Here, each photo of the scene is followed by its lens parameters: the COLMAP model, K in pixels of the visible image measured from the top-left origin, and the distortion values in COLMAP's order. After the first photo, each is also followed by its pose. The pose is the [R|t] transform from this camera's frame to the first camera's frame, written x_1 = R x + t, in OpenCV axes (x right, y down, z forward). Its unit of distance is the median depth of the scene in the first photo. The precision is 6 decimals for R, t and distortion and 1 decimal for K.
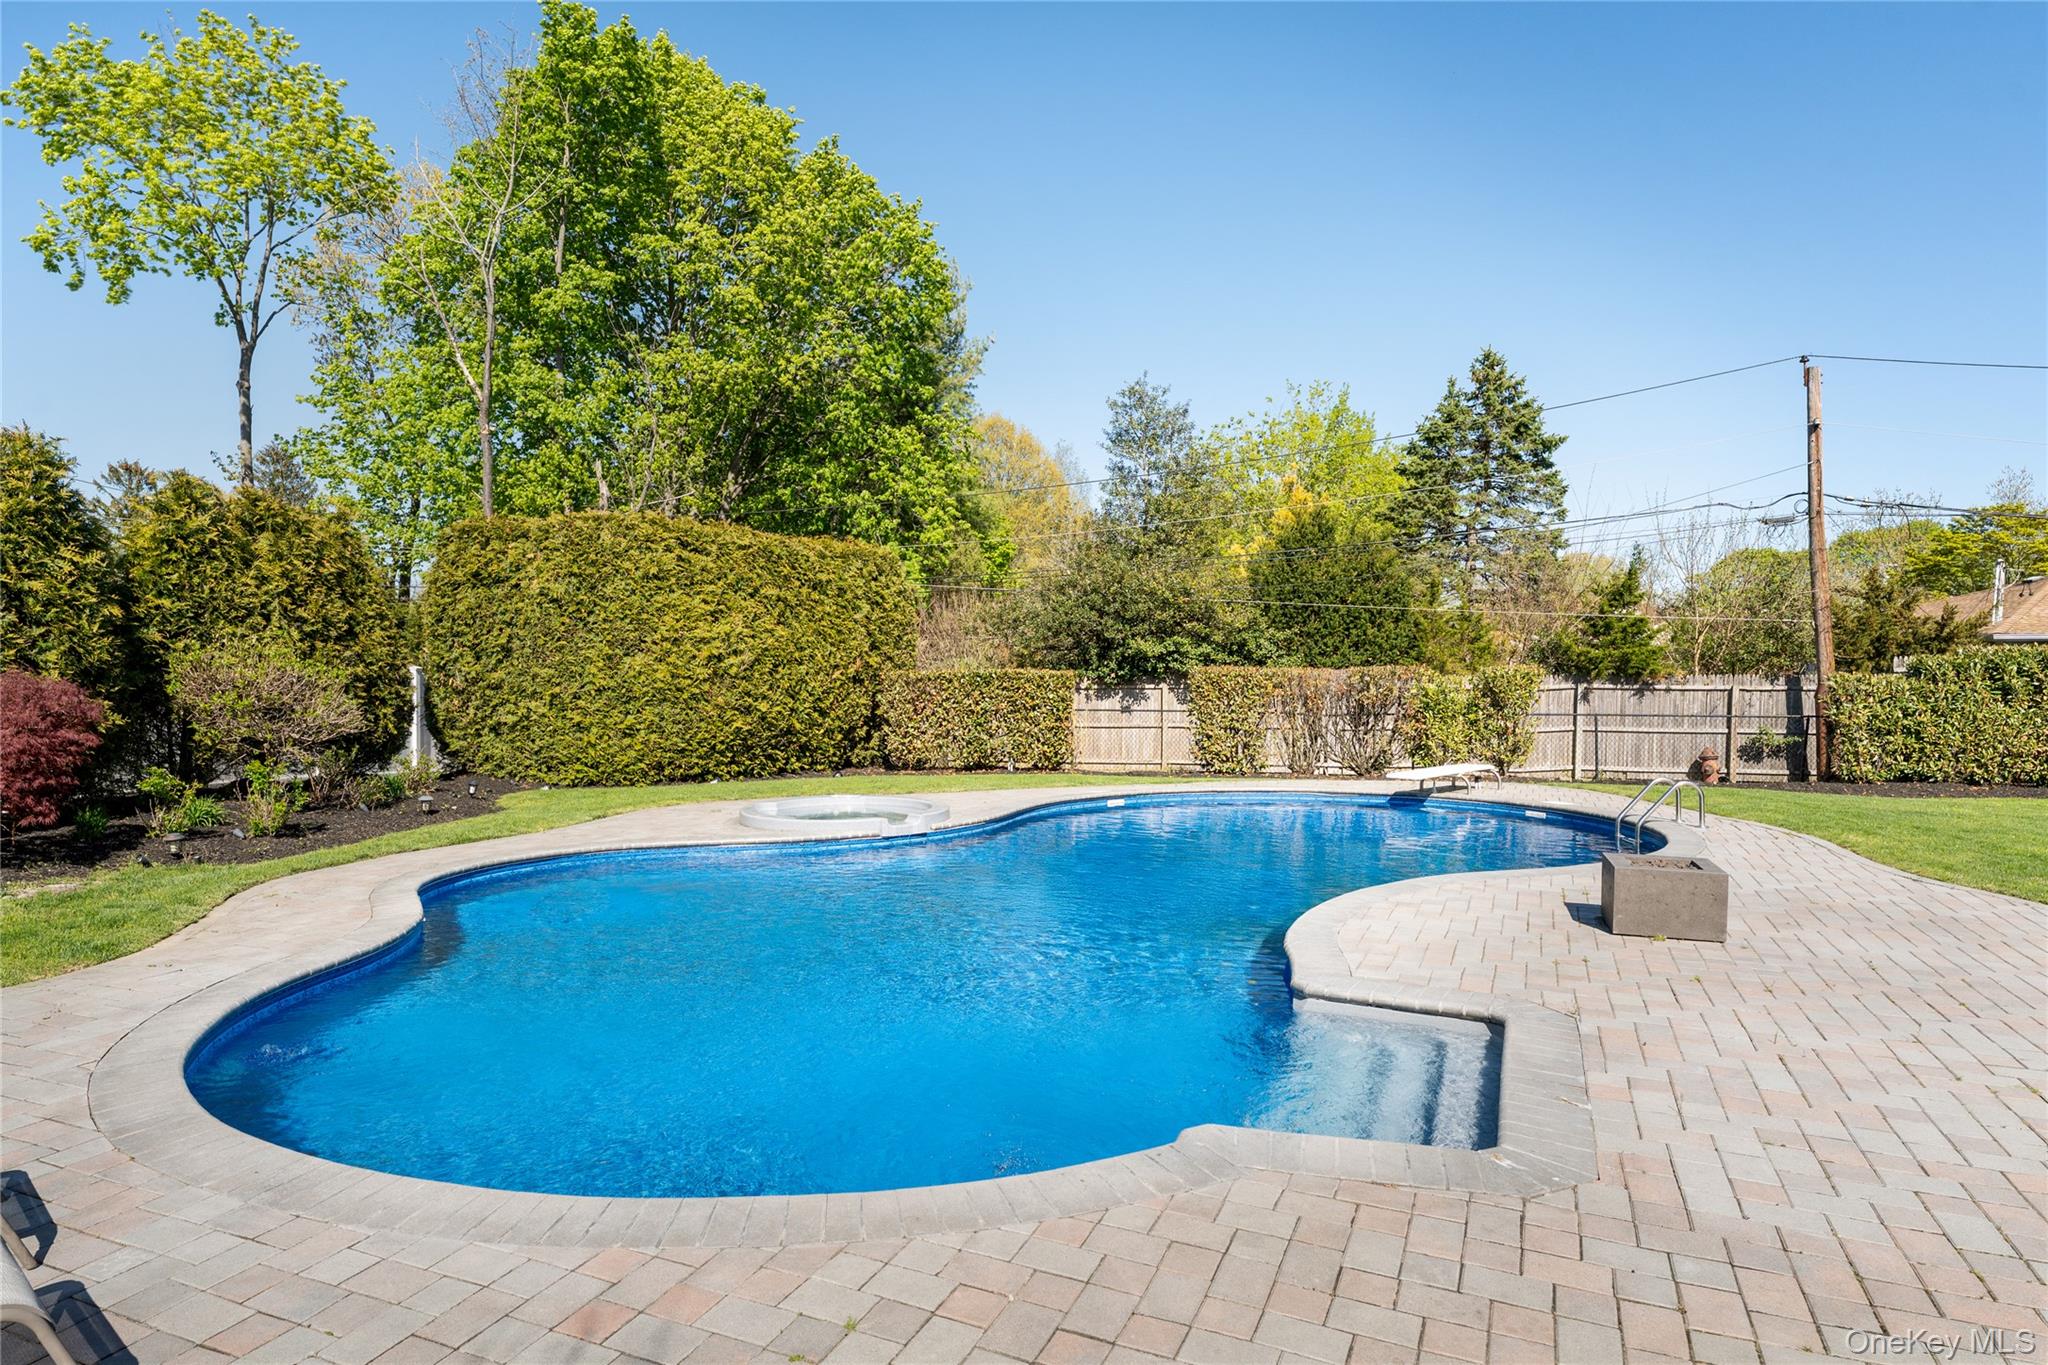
lens RADIAL K [[1197.9, 0, 1025.4], [0, 1197.9, 702.3], [0, 0, 1]] dist [0.004904, -0.003006]
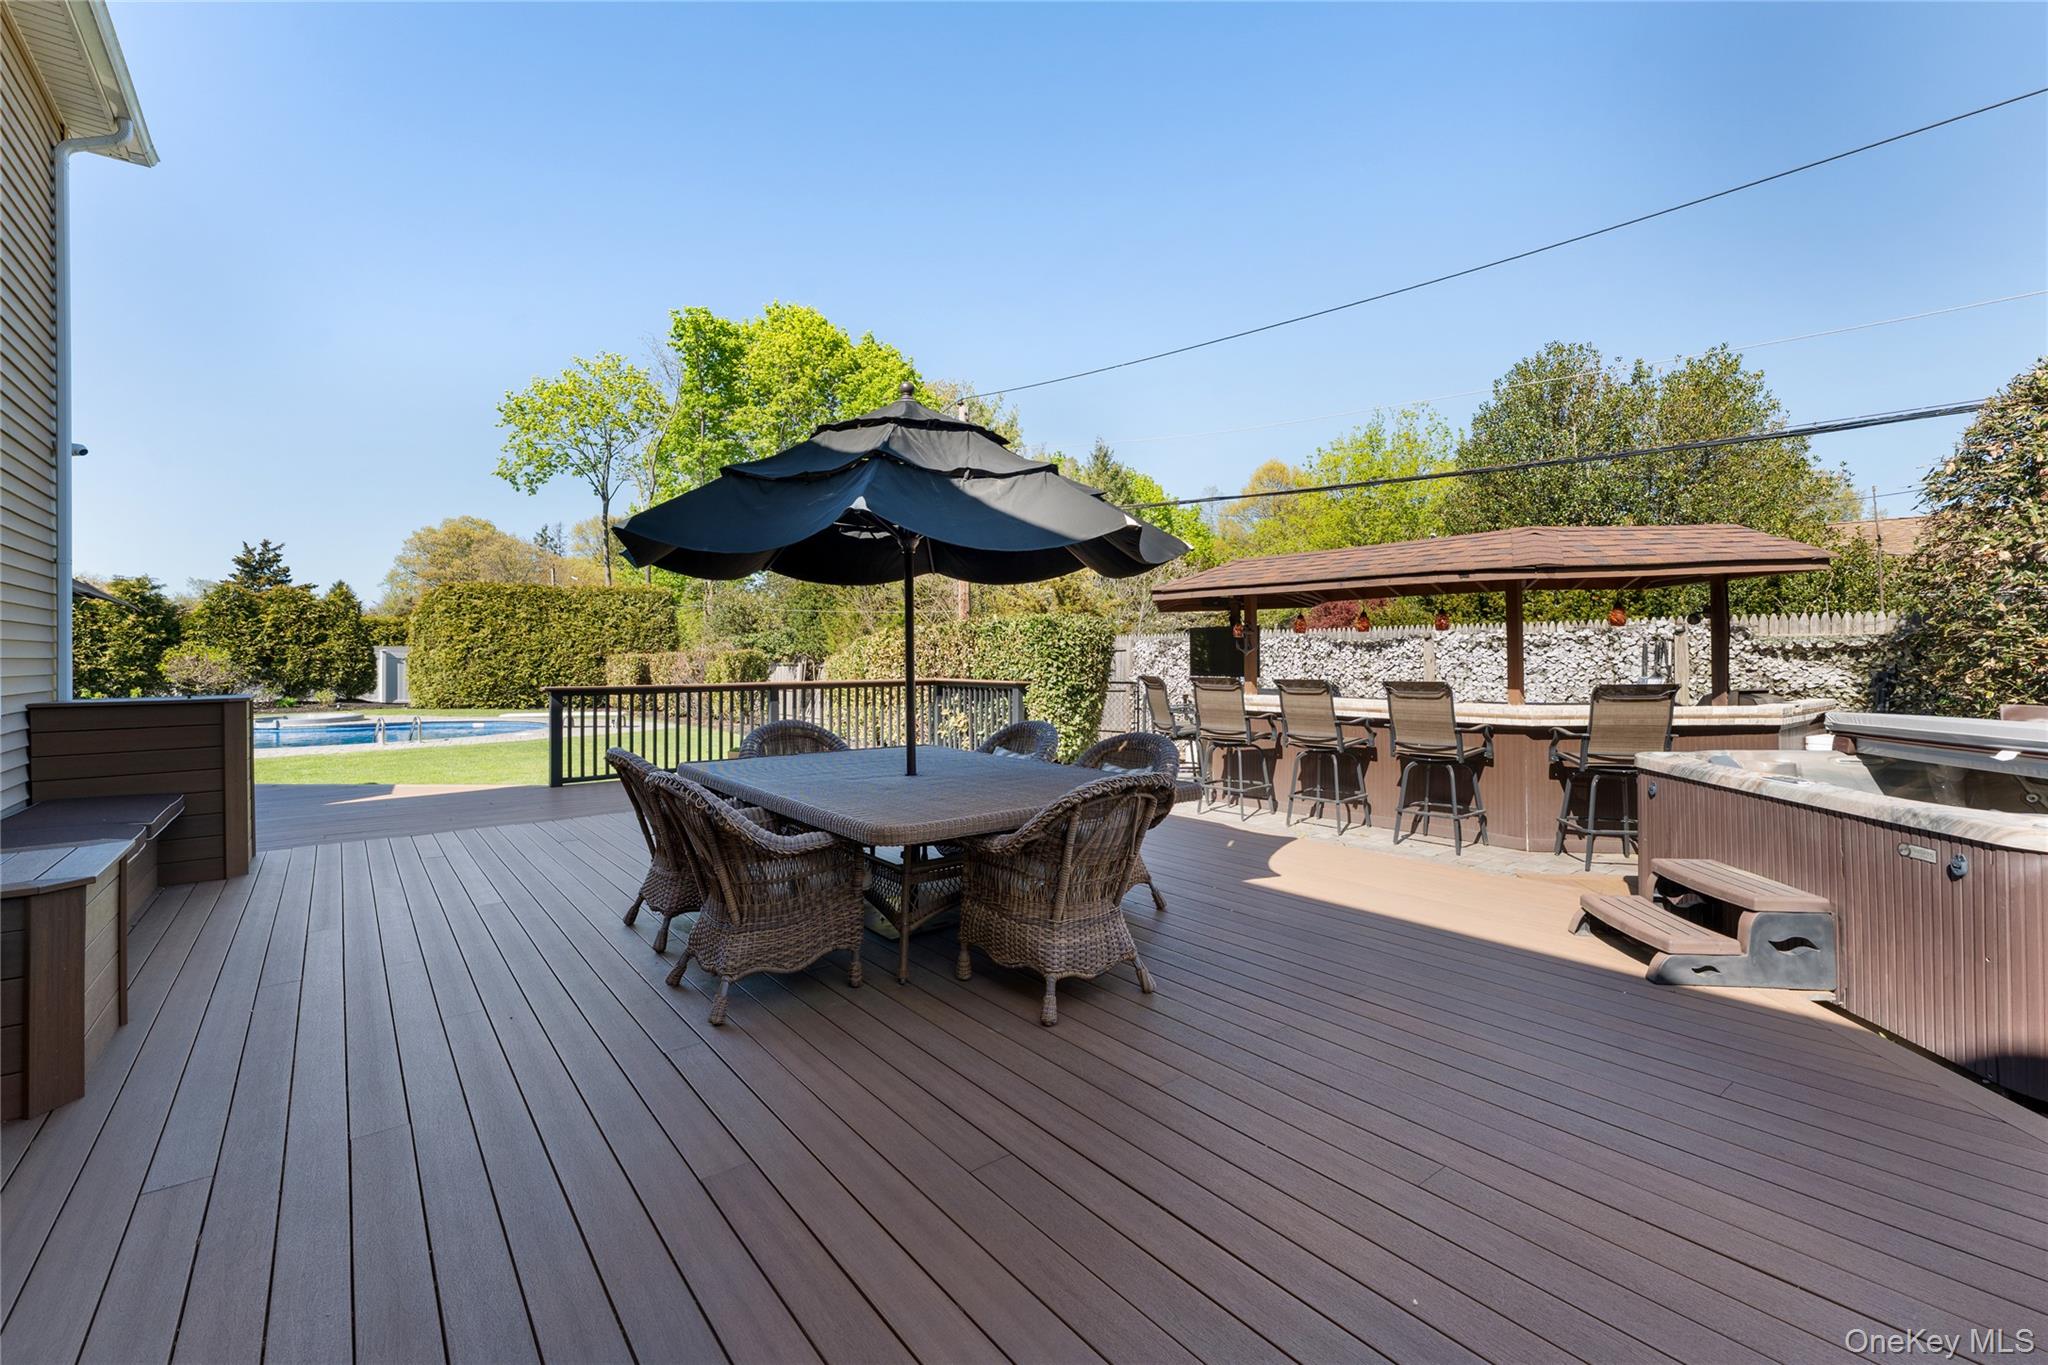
lens RADIAL K [[832.1, 0, 1020.6], [0, 832.1, 660.0], [0, 0, 1]] dist [-0.001966, -0.000022]
pose [[0.801964, -0.000544, -0.597371, 1.091911], [-0.011253, 0.999808, -0.016019, -0.004912], [0.597266, 0.019569, 0.801805, 0.333707]]
